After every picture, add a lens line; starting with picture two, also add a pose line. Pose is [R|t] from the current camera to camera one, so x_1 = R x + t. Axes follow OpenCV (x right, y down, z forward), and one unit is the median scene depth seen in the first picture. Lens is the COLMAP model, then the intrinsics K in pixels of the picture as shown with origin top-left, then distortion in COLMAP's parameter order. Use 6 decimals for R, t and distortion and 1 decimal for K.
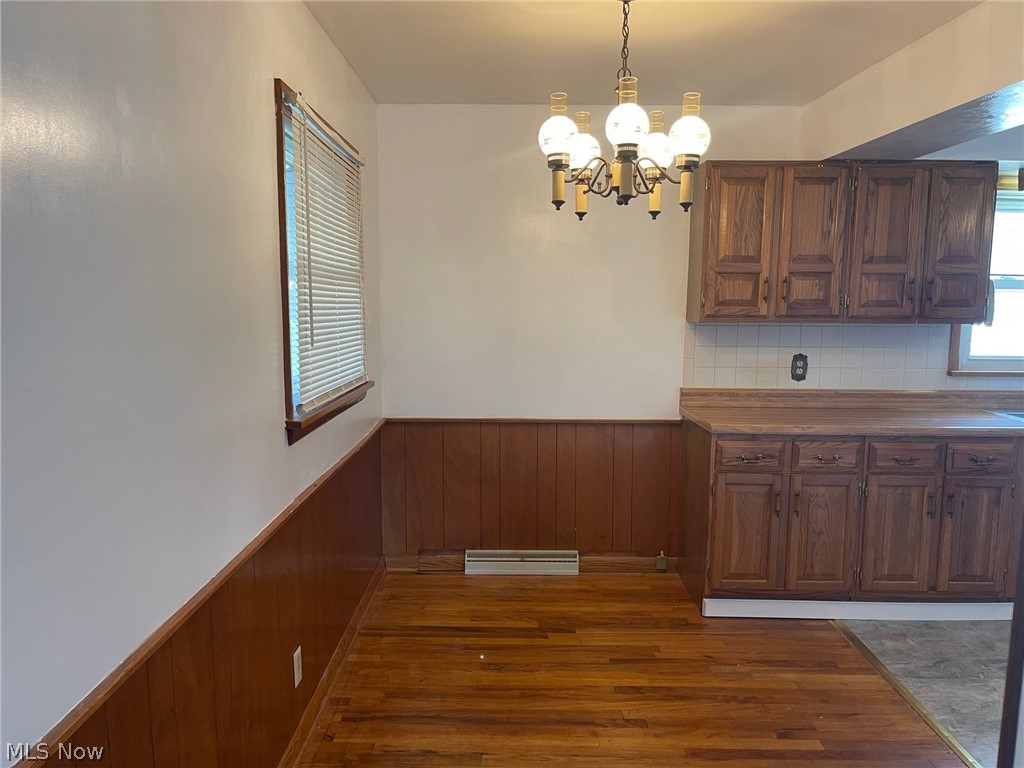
lens RADIAL K [[772.0, 0, 512.3], [0, 772.0, 386.2], [0, 0, 1]] dist [0.033863, -0.042155]
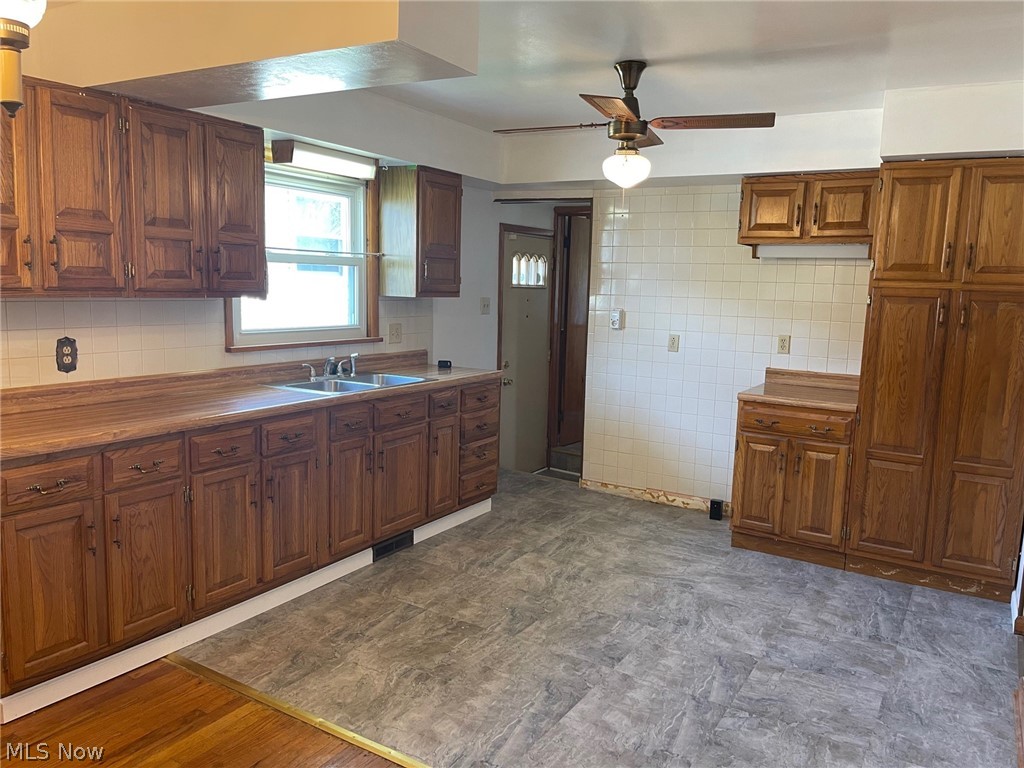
lens RADIAL K [[772.0, 0, 513.8], [0, 772.0, 382.6], [0, 0, 1]] dist [0.033863, -0.042155]
pose [[0.514606, -0.103305, 0.851181, -0.073066], [0.073919, 0.994365, 0.075993, -0.025884], [-0.854235, 0.023812, 0.519342, 0.246134]]
